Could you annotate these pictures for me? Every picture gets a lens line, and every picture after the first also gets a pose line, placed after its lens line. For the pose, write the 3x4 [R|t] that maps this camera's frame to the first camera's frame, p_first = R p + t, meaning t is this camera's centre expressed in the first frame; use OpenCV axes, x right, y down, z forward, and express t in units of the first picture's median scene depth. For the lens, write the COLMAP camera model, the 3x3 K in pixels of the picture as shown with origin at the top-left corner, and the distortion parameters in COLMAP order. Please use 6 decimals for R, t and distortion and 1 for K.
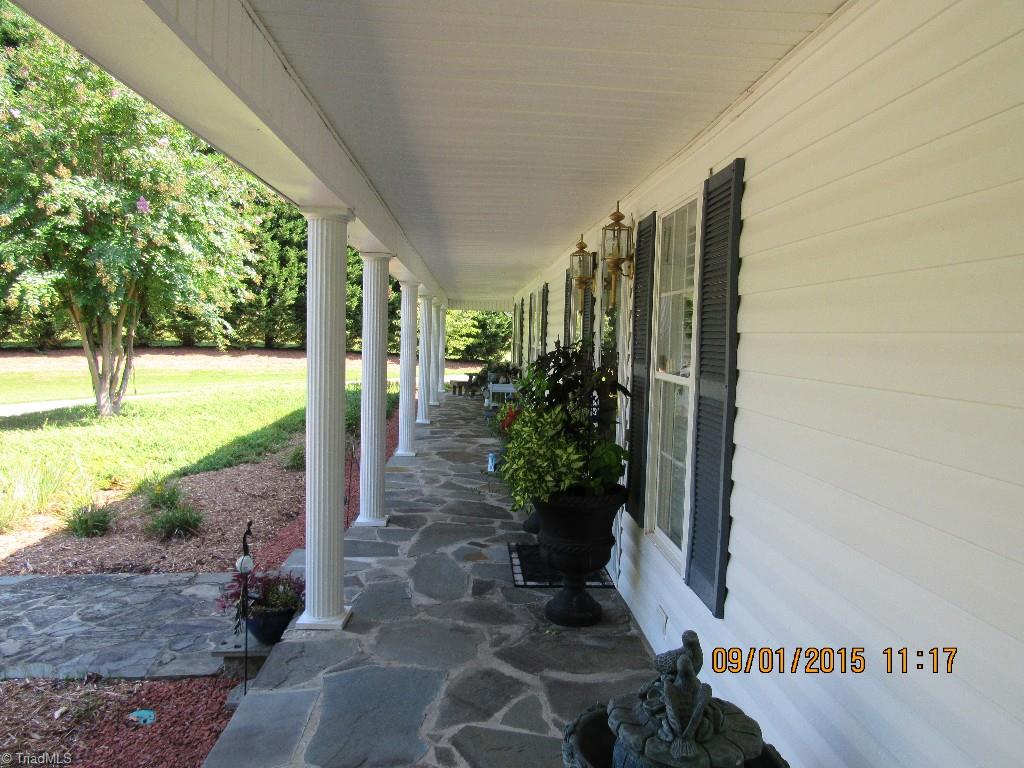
lens RADIAL K [[731.3, 0, 512.0], [0, 731.3, 384.0], [0, 0, 1]] dist [-0.032274, 0.007455]
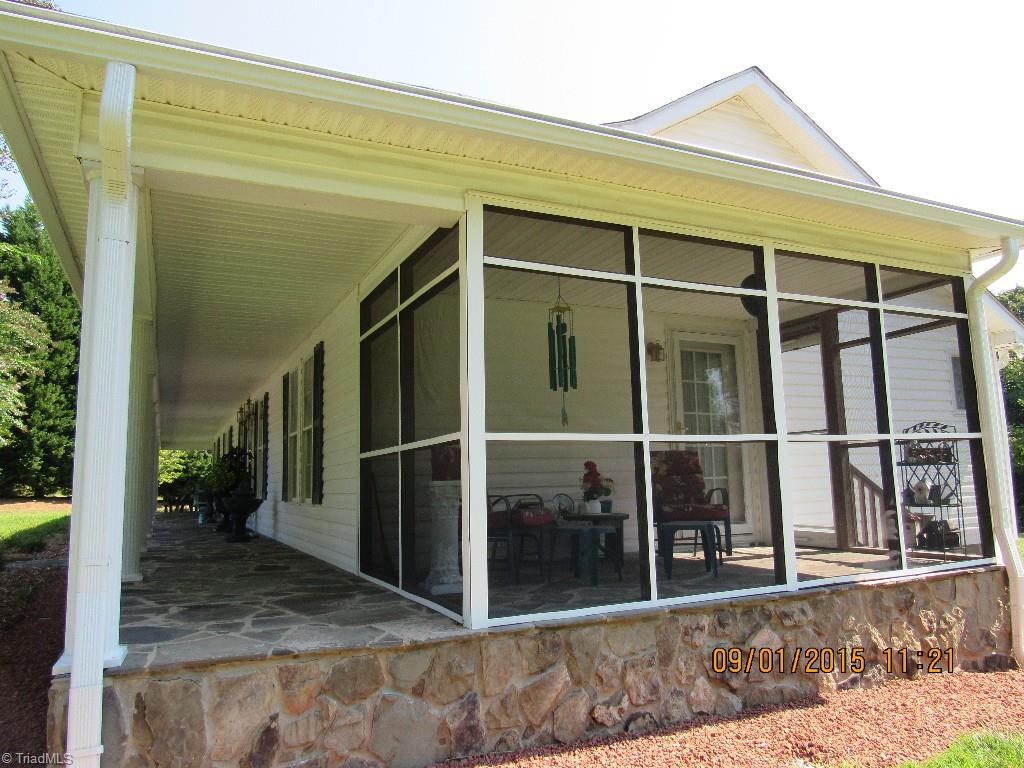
lens RADIAL K [[731.3, 0, 512.0], [0, 731.3, 384.0], [0, 0, 1]] dist [-0.032274, 0.007455]
pose [[0.924445, 0.003740, 0.381297, -0.000540], [0.073573, 0.979413, -0.187982, 0.109089], [-0.374151, 0.201832, 0.905138, -0.668588]]
